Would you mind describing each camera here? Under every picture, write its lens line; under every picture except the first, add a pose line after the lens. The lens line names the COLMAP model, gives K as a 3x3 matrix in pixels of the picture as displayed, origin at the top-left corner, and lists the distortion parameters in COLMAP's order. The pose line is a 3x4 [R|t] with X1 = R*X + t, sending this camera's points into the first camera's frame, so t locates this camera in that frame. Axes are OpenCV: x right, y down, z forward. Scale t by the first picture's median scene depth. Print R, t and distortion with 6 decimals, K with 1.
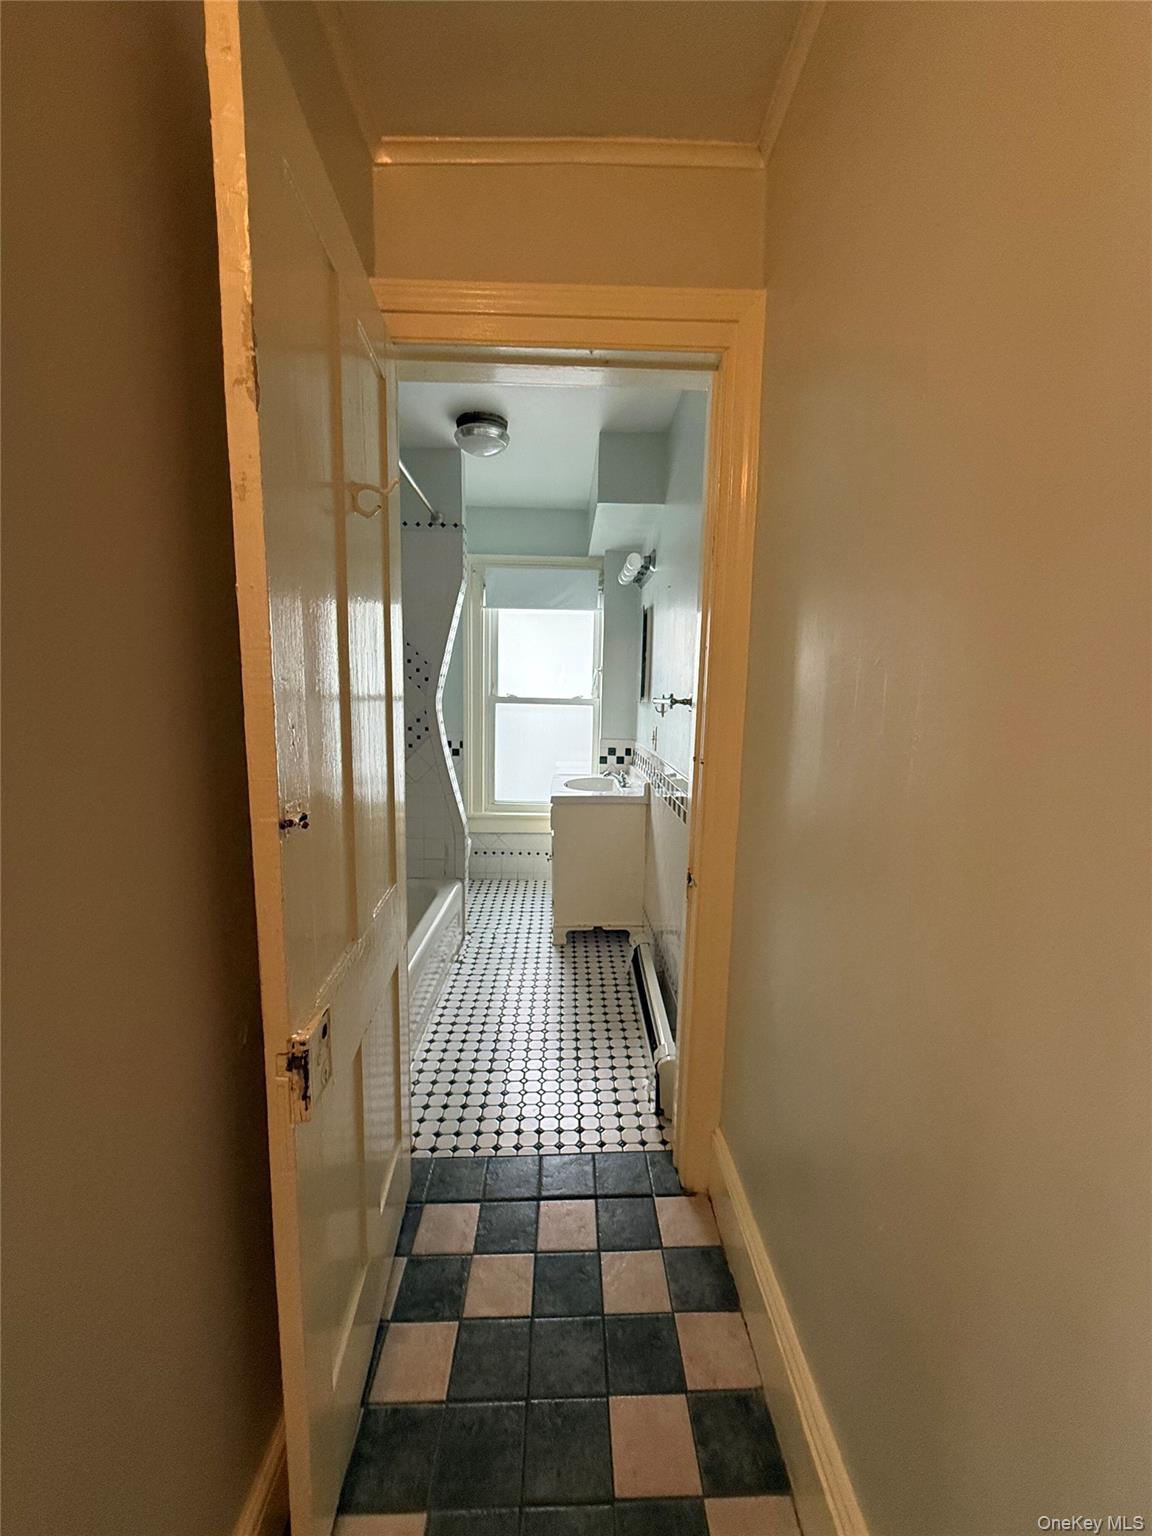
lens RADIAL K [[609.5, 0, 584.3], [0, 609.5, 770.6], [0, 0, 1]] dist [-0.000741, 0.000135]
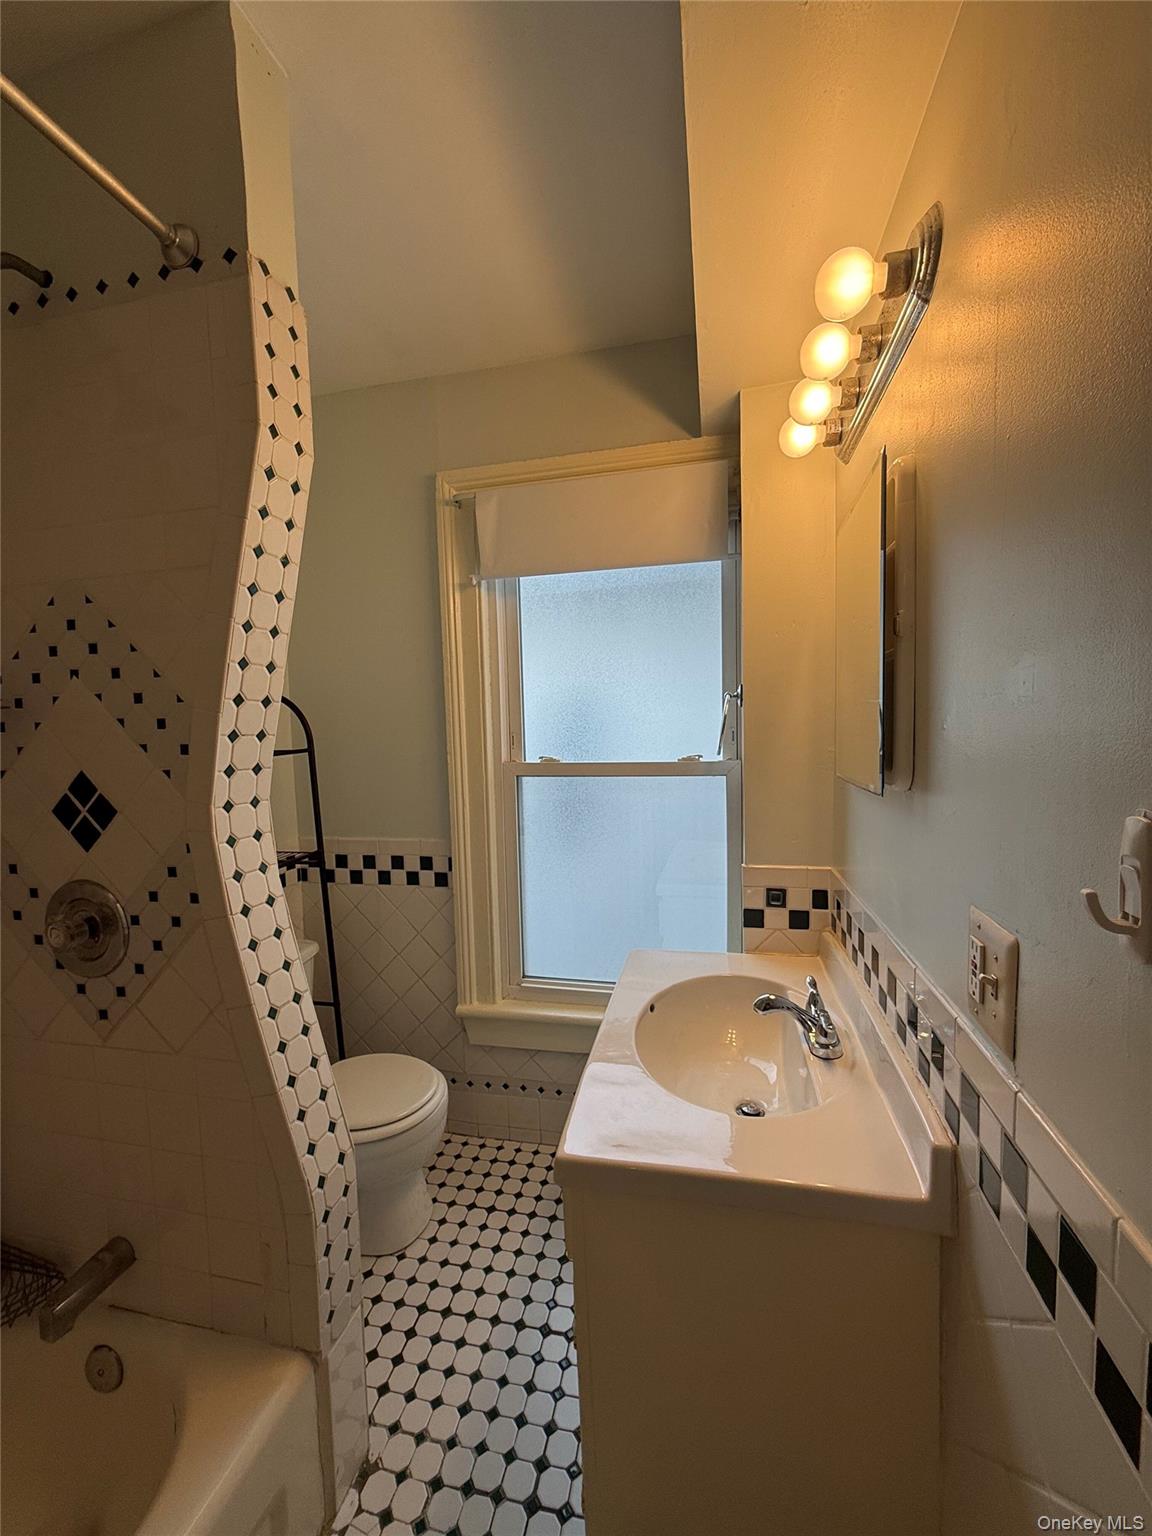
lens RADIAL K [[609.5, 0, 577.7], [0, 609.5, 774.7], [0, 0, 1]] dist [-0.000741, 0.000135]
pose [[0.966429, -0.030129, -0.255159, 0.024453], [0.016761, 0.998378, -0.054403, -0.090992], [0.256385, 0.048300, 0.965367, 0.583740]]
